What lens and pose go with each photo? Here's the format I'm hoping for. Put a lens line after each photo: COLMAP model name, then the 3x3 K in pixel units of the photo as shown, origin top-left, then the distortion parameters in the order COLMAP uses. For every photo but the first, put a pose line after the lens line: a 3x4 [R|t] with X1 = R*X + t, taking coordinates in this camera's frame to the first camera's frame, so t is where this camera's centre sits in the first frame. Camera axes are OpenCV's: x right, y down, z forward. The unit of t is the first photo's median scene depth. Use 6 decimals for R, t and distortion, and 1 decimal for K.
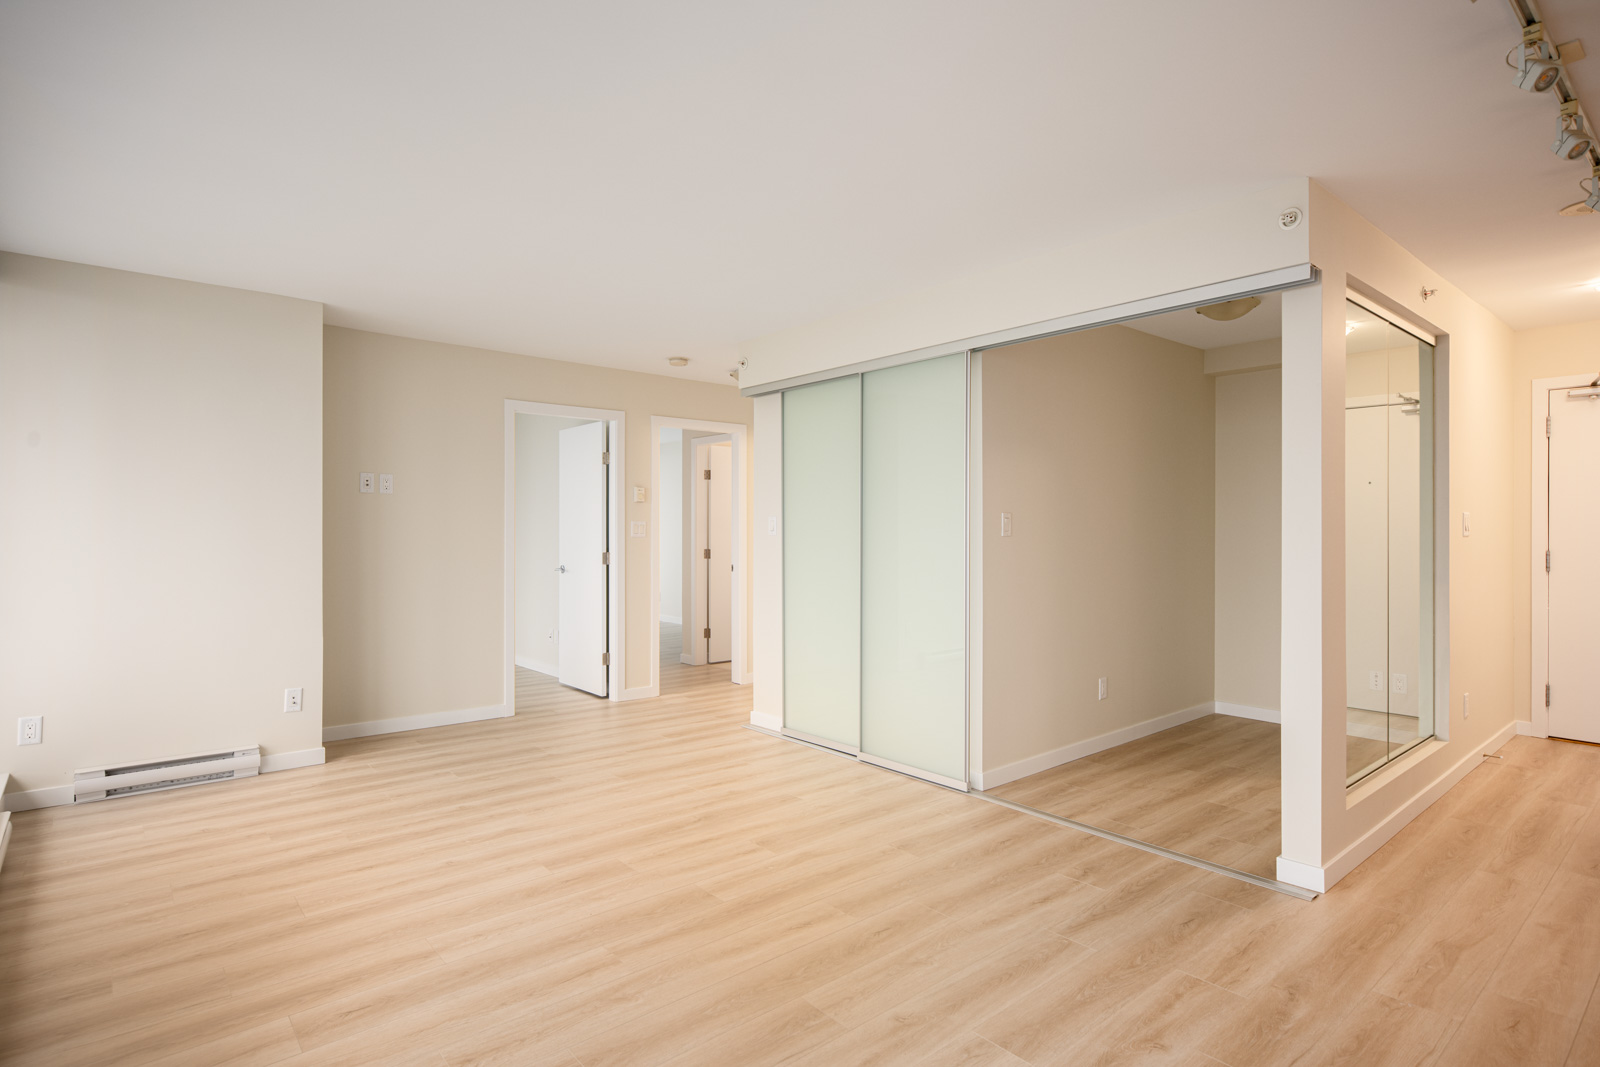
lens RADIAL K [[830.4, 0, 814.1], [0, 830.4, 533.5], [0, 0, 1]] dist [0.003994, 0.000758]
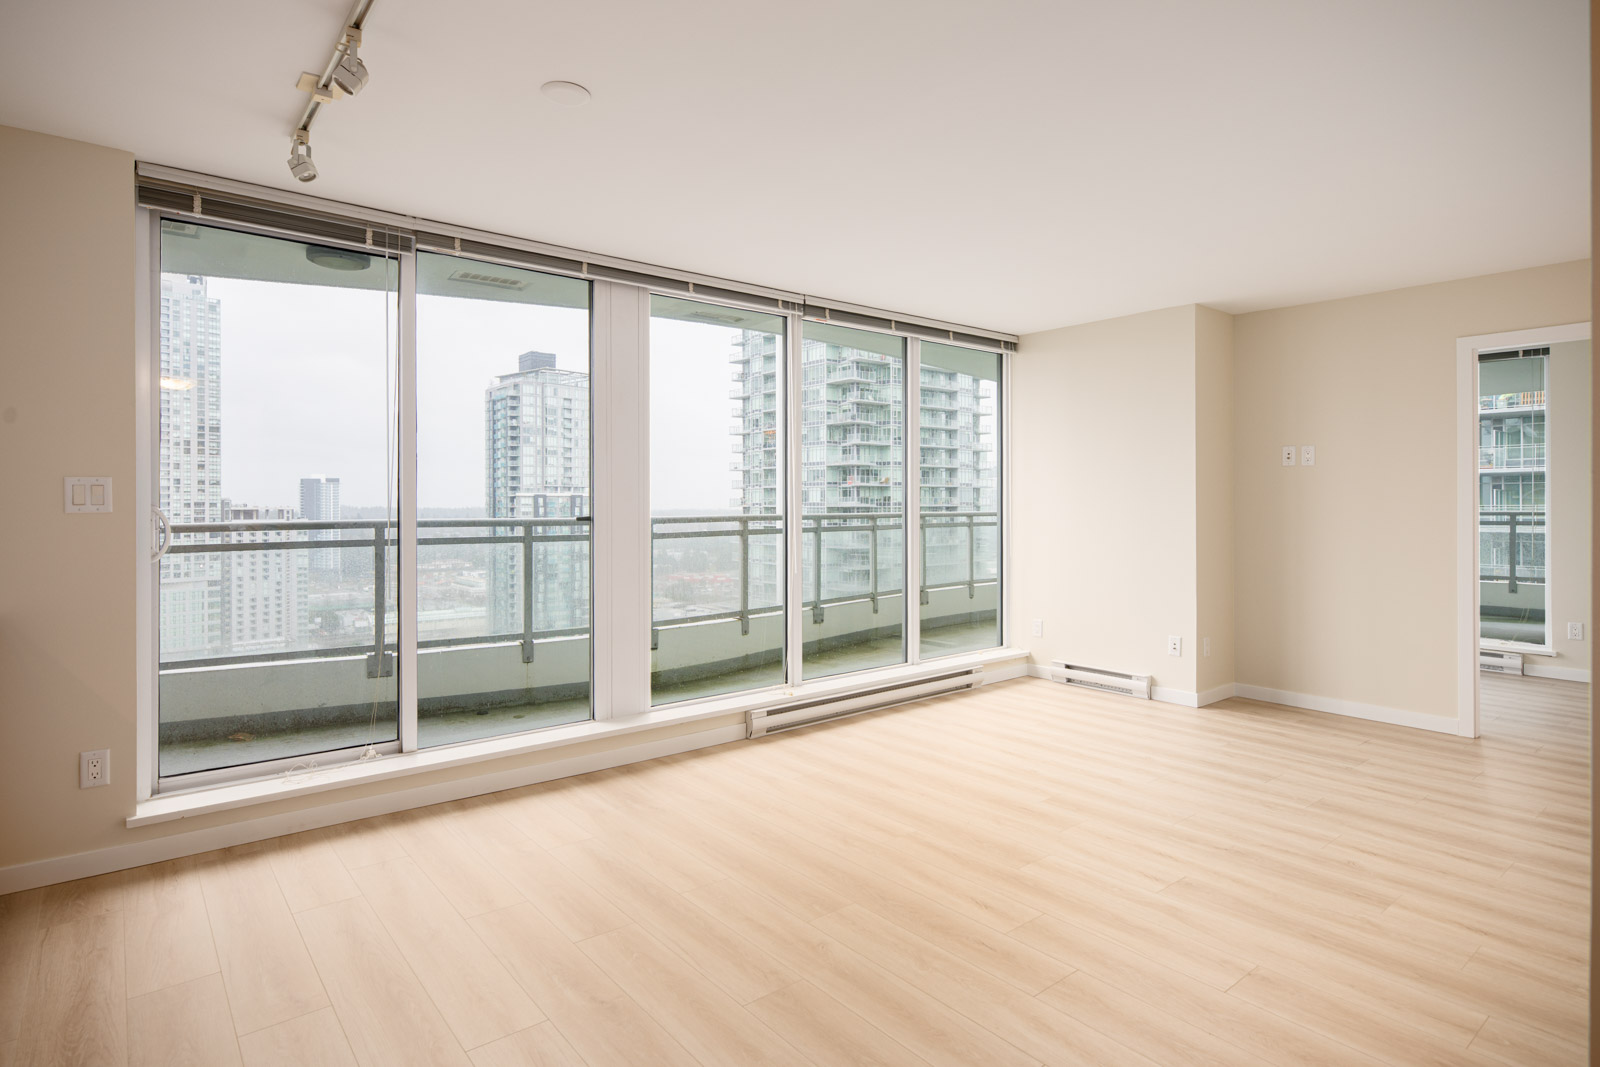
lens RADIAL K [[849.2, 0, 781.0], [0, 849.2, 505.3], [0, 0, 1]] dist [0.001796, -0.000860]
pose [[-0.046768, -0.000092, -0.998906, 0.663612], [-0.001810, 0.999998, -0.000007, 0.000421], [0.998904, 0.001808, -0.046768, 0.537158]]
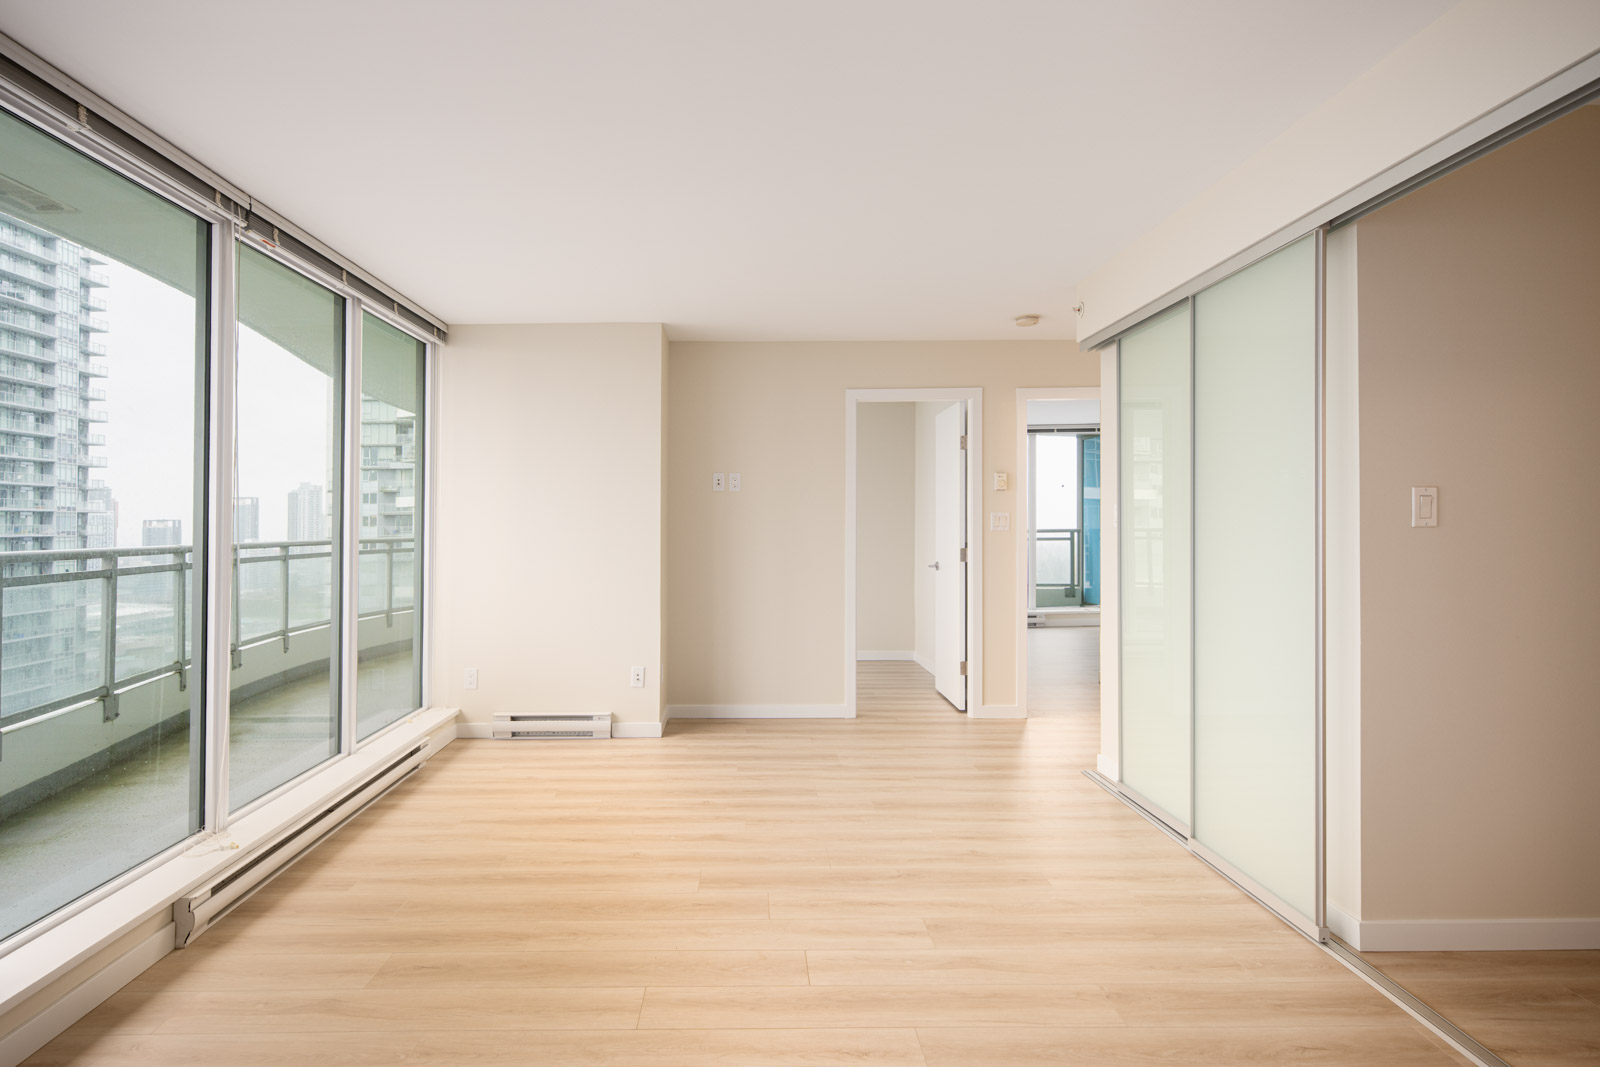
lens RADIAL K [[863.2, 0, 742.5], [0, 863.2, 519.8], [0, 0, 1]] dist [0.001906, 0.000594]
pose [[0.747932, -0.014083, -0.663626, 0.287238], [0.009348, 0.999899, -0.010684, -0.000031], [0.663709, 0.001787, 0.747989, 0.233356]]
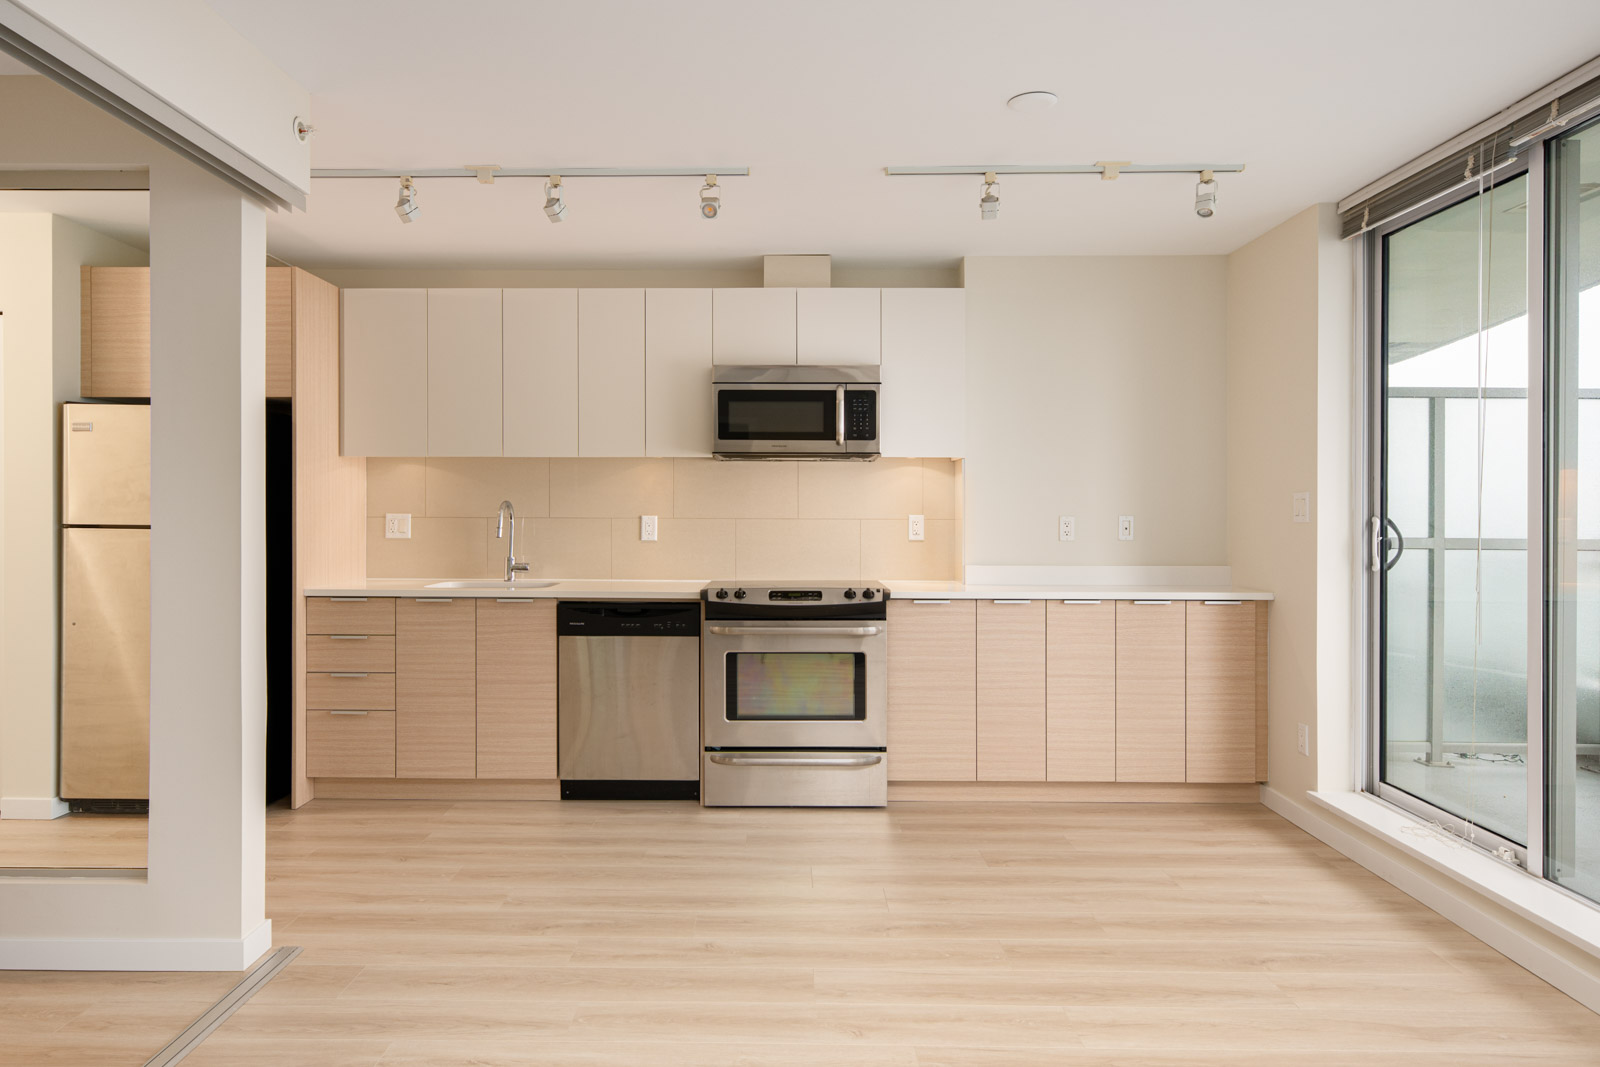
lens RADIAL K [[1017.1, 0, 770.6], [0, 1017.1, 512.4], [0, 0, 1]] dist [0.001773, 0.000455]
pose [[-0.743390, -0.001675, 0.668856, -0.316929], [-0.000219, 0.999997, 0.002260, -0.002433], [-0.668858, 0.001533, -0.743389, 1.032740]]
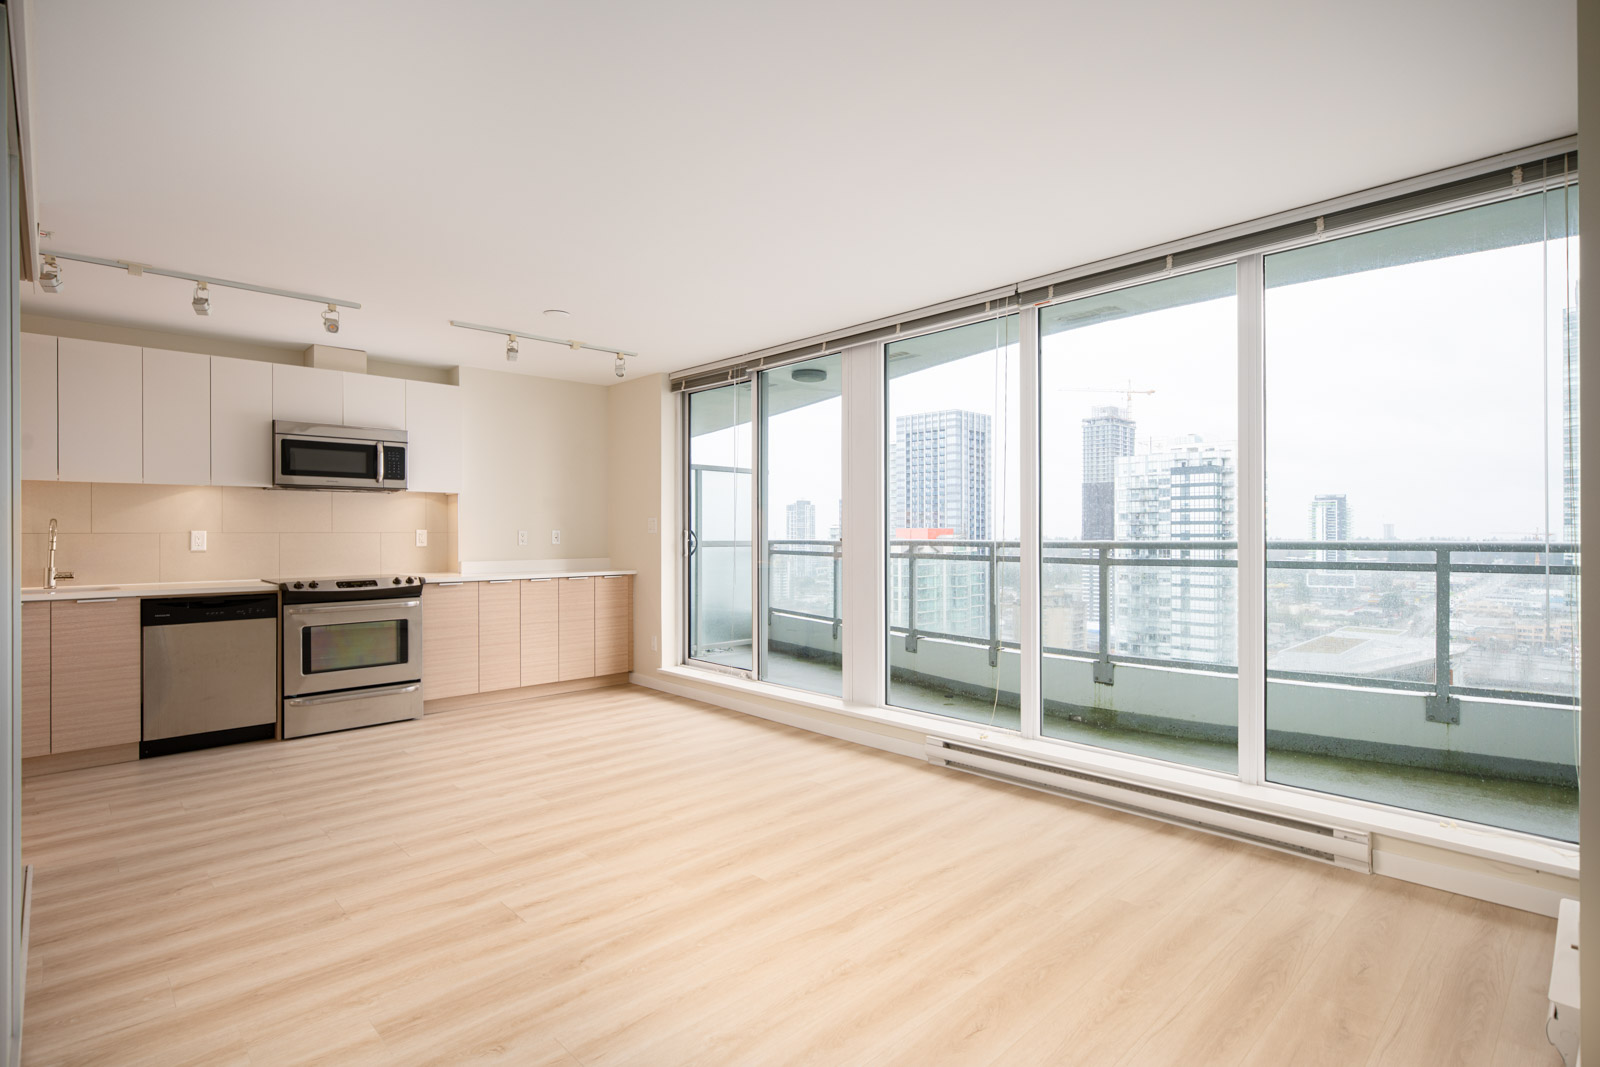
lens RADIAL K [[781.9, 0, 805.3], [0, 781.9, 530.5], [0, 0, 1]] dist [0.003578, 0.000614]
pose [[-0.998981, 0.000543, -0.045123, -0.260023], [0.000464, 0.999998, 0.001765, 0.002503], [0.045124, 0.001742, -0.998980, 1.471891]]
